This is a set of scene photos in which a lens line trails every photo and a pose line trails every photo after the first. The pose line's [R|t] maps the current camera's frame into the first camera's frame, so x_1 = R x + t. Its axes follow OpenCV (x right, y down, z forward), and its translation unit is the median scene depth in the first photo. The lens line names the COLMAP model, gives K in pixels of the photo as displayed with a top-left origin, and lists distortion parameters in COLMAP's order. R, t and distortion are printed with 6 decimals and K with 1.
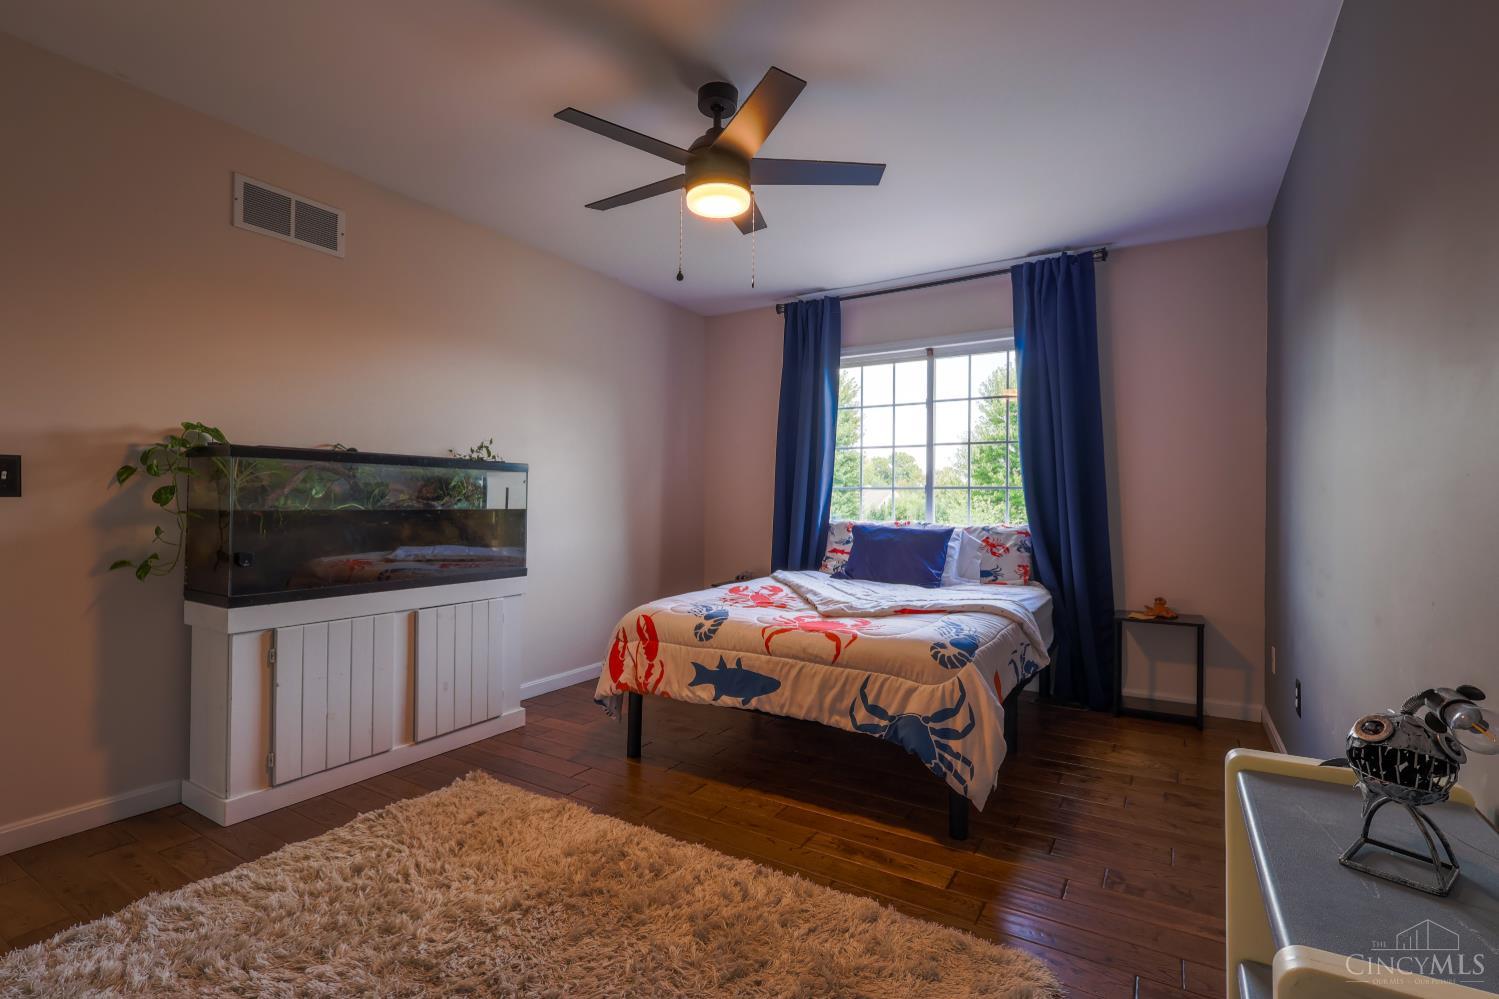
lens RADIAL K [[693.3, 0, 752.2], [0, 693.3, 497.7], [0, 0, 1]] dist [0.001077, -0.000441]
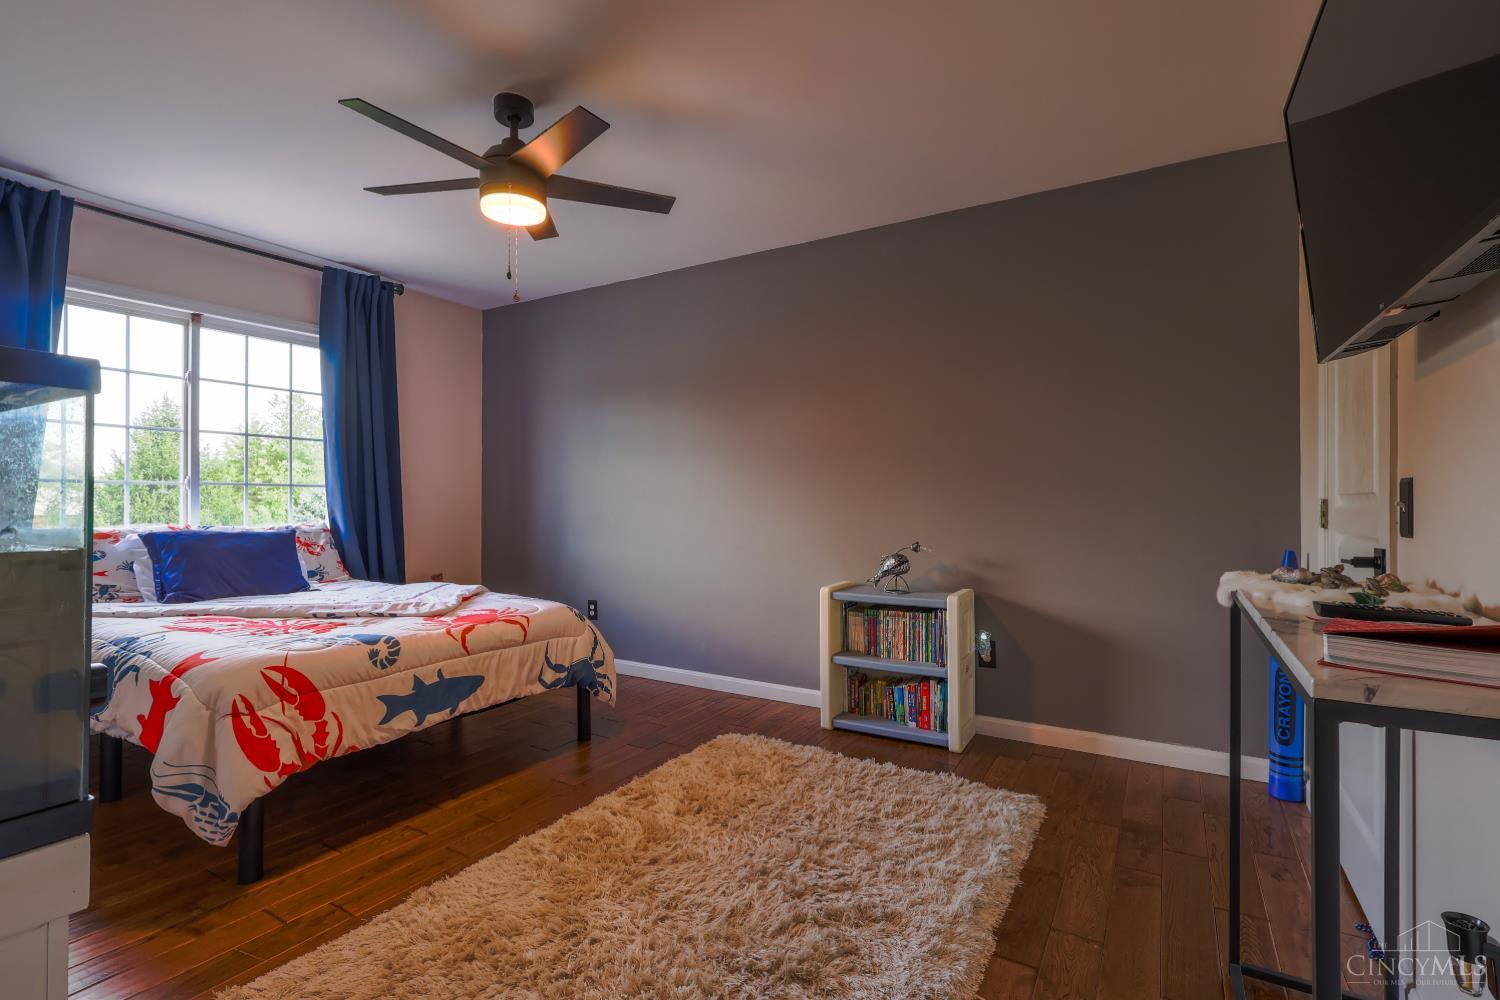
lens RADIAL K [[693.8, 0, 749.6], [0, 693.8, 498.9], [0, 0, 1]] dist [0.001077, -0.000441]
pose [[-0.007234, -0.005182, 0.999960, -0.919669], [-0.007198, 0.999961, 0.005130, -0.007564], [-0.999948, -0.007161, -0.007271, 0.560828]]
